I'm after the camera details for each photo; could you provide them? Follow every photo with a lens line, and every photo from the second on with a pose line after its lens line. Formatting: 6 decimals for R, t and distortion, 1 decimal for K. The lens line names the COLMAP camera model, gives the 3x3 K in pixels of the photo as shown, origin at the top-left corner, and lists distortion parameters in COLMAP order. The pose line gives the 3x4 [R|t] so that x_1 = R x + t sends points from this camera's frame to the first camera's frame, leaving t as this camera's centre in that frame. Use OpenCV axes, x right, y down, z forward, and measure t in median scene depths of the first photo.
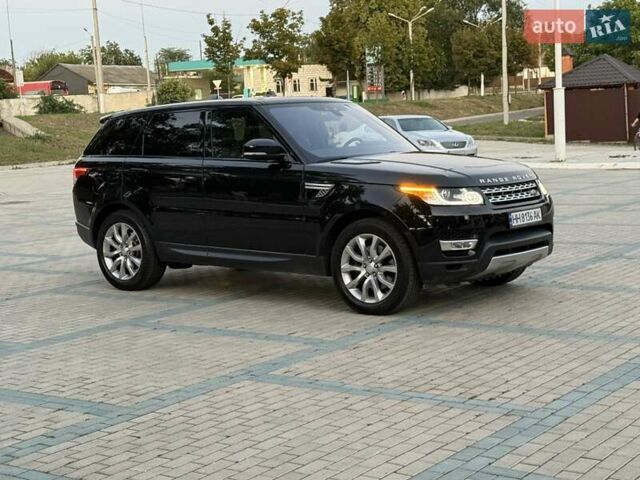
lens RADIAL K [[1081.7, 0, 318.8], [0, 1081.7, 237.1], [0, 0, 1]] dist [0.013812, 0.000000]
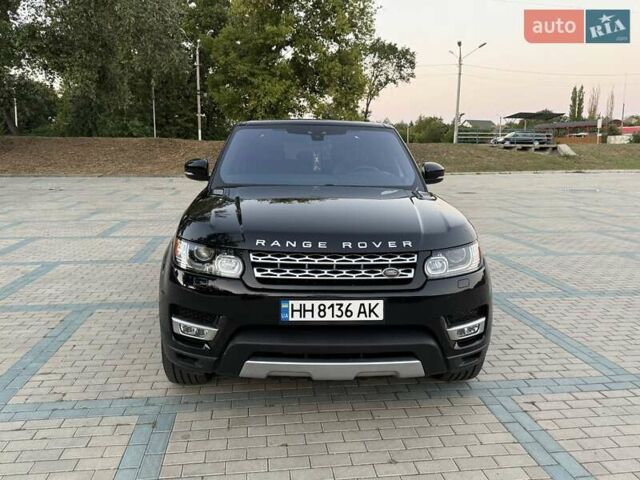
lens RADIAL K [[519.5, 0, 320.9], [0, 519.5, 237.8], [0, 0, 1]] dist [0.052063, -0.045580]
pose [[0.696261, 0.165975, -0.698335, 0.388040], [-0.117703, 0.986130, 0.117023, -0.093897], [0.708072, 0.000718, 0.706140, 0.781531]]
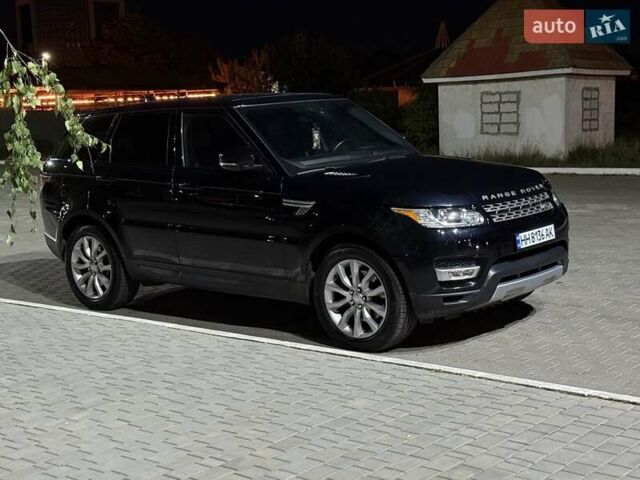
lens RADIAL K [[1081.7, 0, 318.8], [0, 1081.7, 241.4], [0, 0, 1]] dist [0.013812, 0.000000]
pose [[0.999661, -0.015648, -0.020826, 0.034515], [0.016513, 0.998979, 0.042054, -0.053838], [0.020146, -0.042384, 0.998898, 0.127333]]
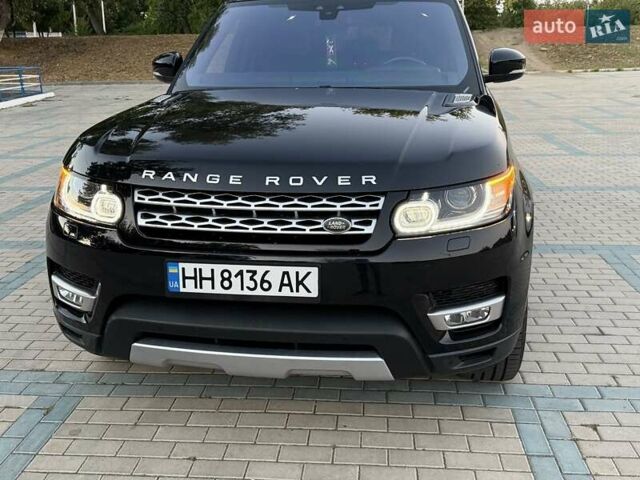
lens RADIAL K [[628.7, 0, 320.2], [0, 628.7, 252.0], [0, 0, 1]] dist [0.055433, 0.000000]
pose [[0.525497, 0.292161, -0.799059, 0.395912], [-0.094507, 0.953423, 0.286450, -0.100425], [0.845530, -0.075012, 0.528632, 0.896298]]
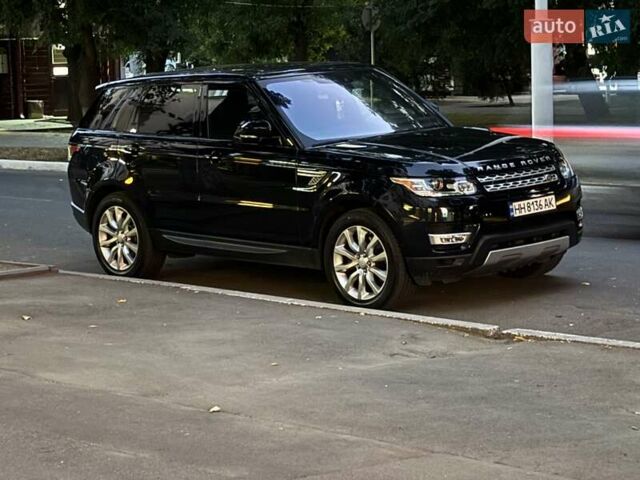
lens RADIAL K [[1629.7, 0, 320.1], [0, 1629.7, 240.6], [0, 0, 1]] dist [0.348426, 0.000000]
pose [[0.993467, -0.002680, -0.114090, 0.170105], [0.006880, 0.999313, 0.036430, -0.040961], [0.113914, -0.036977, 0.992802, -0.393688]]
